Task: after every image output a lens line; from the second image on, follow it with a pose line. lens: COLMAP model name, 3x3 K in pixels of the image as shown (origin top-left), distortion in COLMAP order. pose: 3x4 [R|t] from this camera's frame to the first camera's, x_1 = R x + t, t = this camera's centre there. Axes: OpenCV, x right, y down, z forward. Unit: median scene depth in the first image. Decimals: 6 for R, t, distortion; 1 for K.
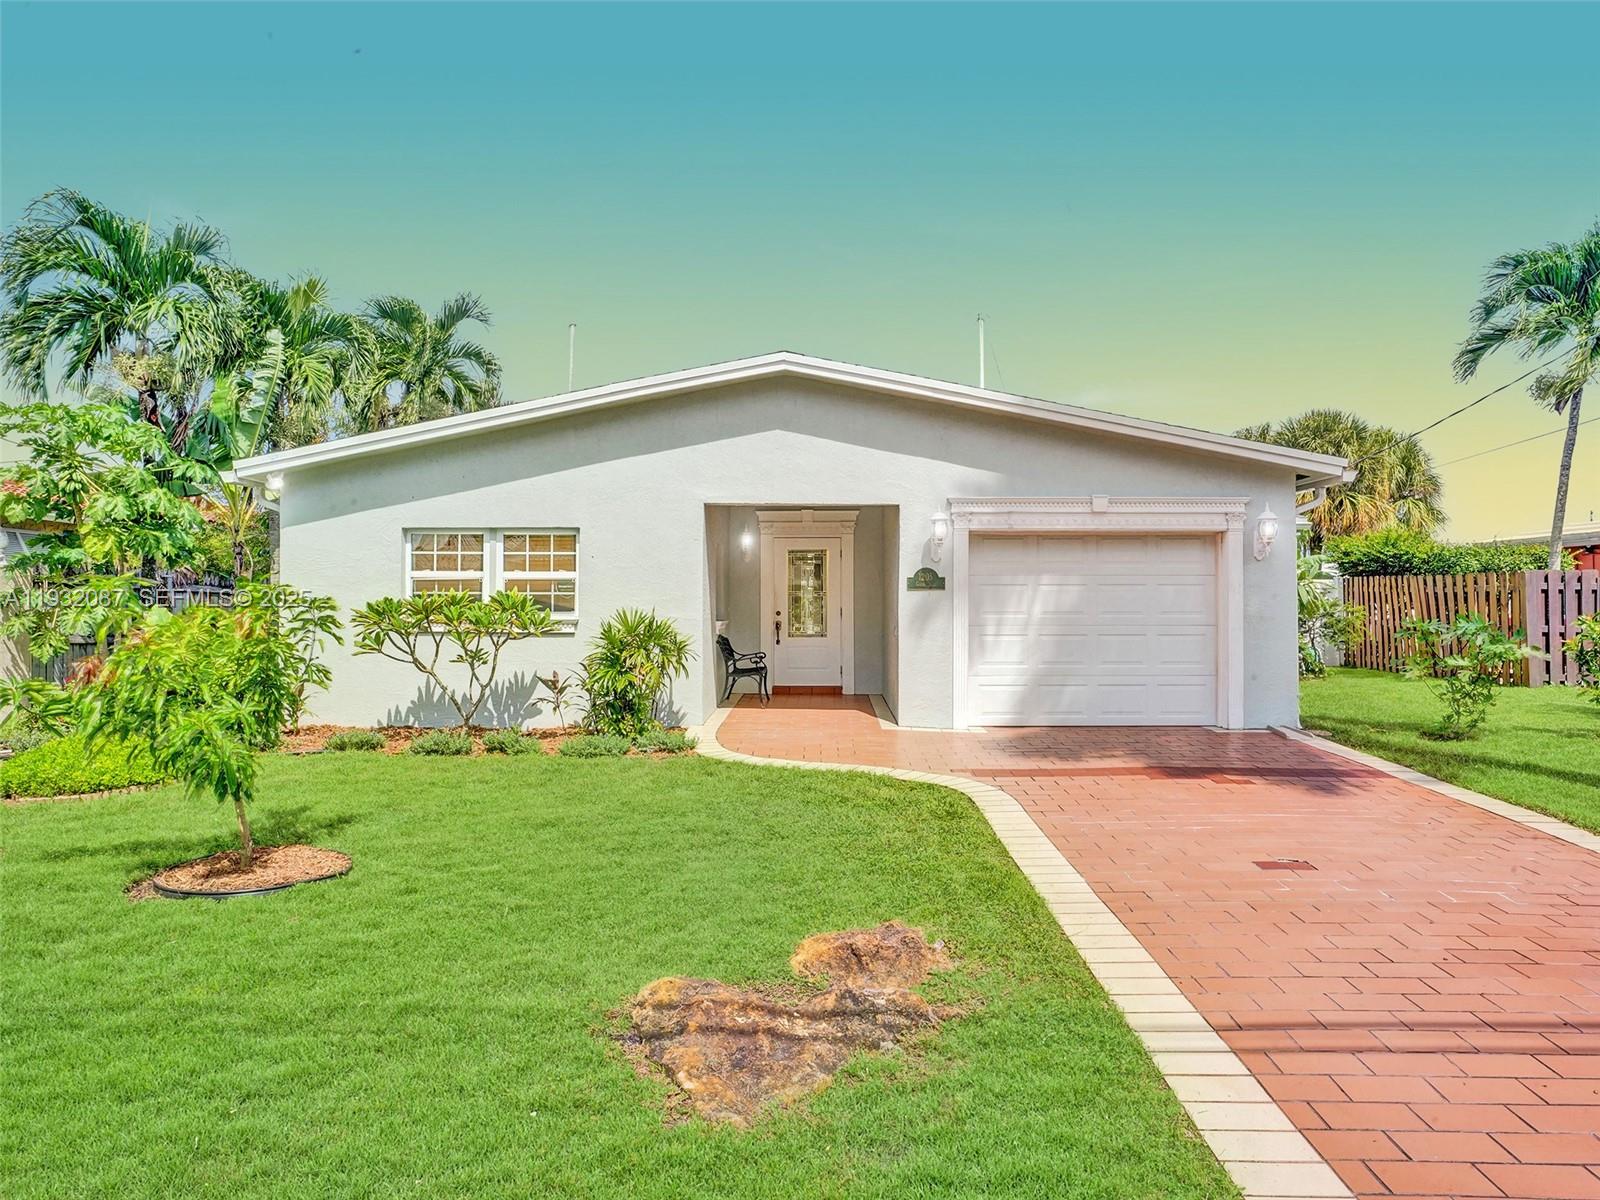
lens RADIAL K [[1033.1, 0, 800.0], [0, 1033.1, 600.0], [0, 0, 1]] dist [-0.030419, -0.000065]
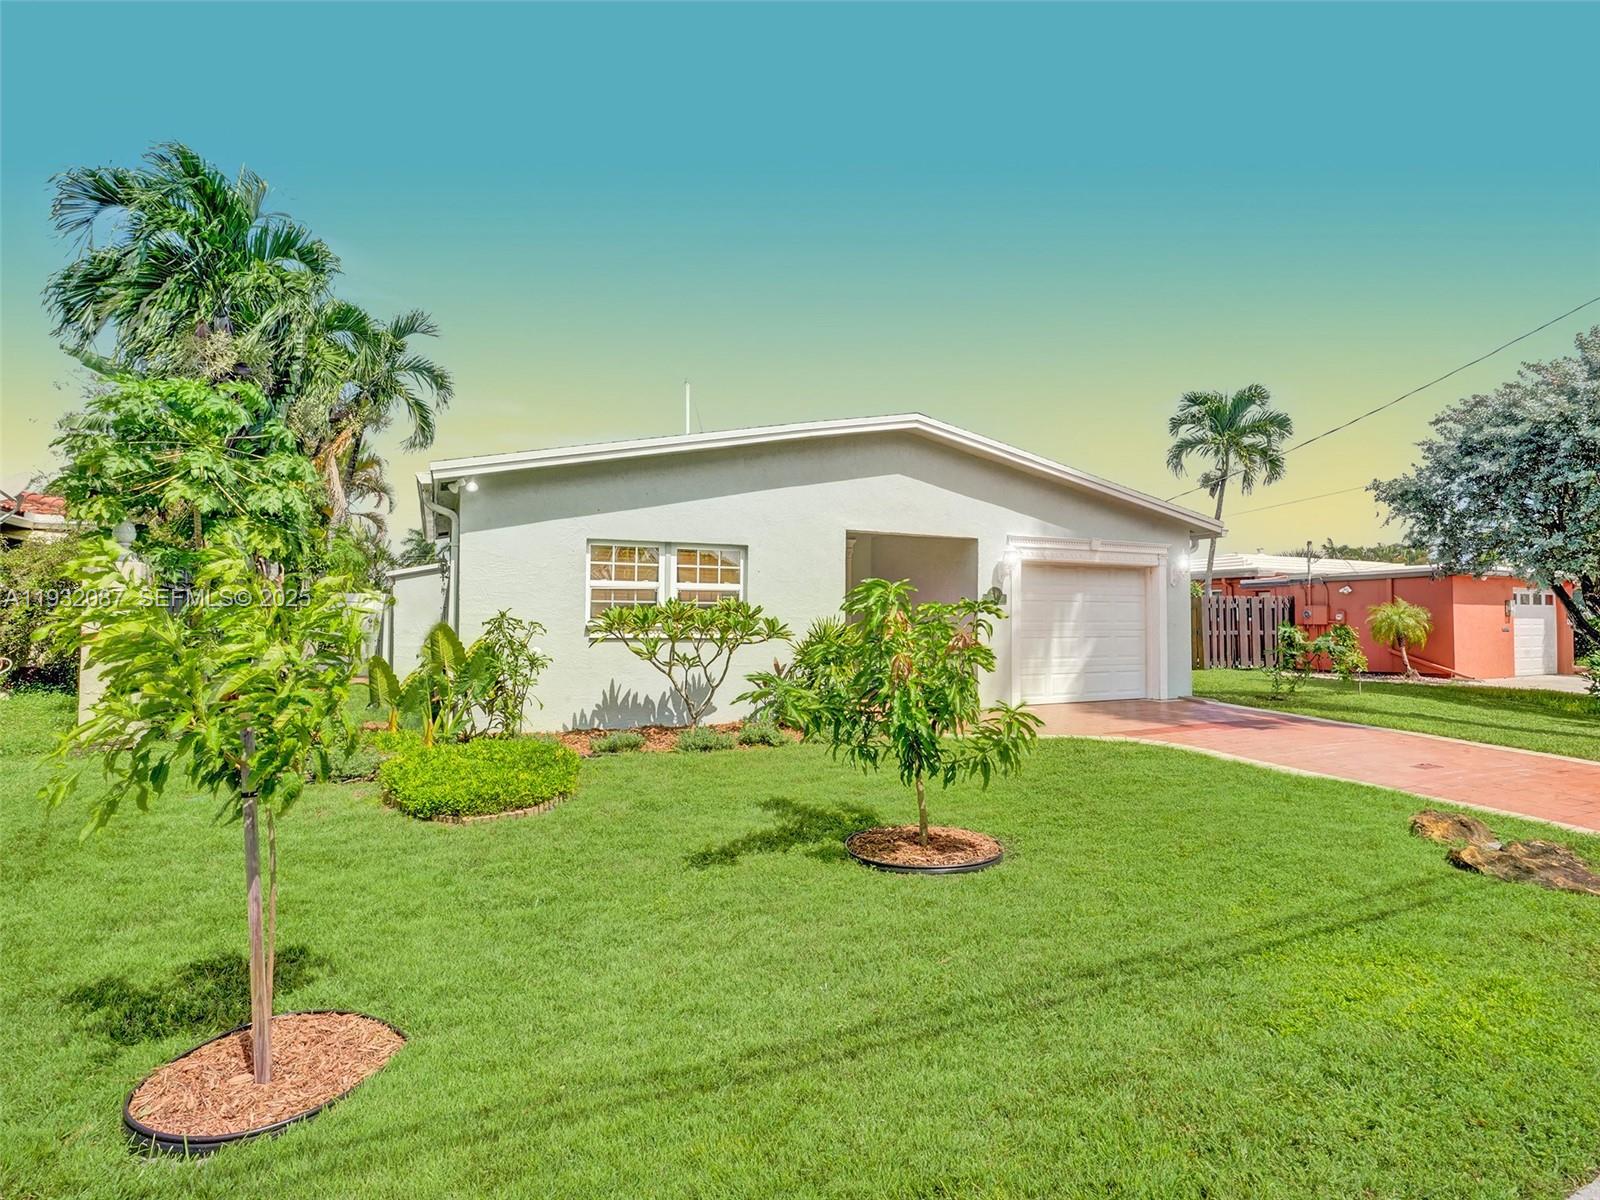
lens RADIAL K [[836.6, 0, 799.4], [0, 836.6, 584.7], [0, 0, 1]] dist [-0.050031, 0.023425]
pose [[0.899788, 0.020890, 0.435826, -0.561570], [-0.009820, 0.999570, -0.027637, -0.002099], [-0.436216, 0.020588, 0.899606, 0.144880]]
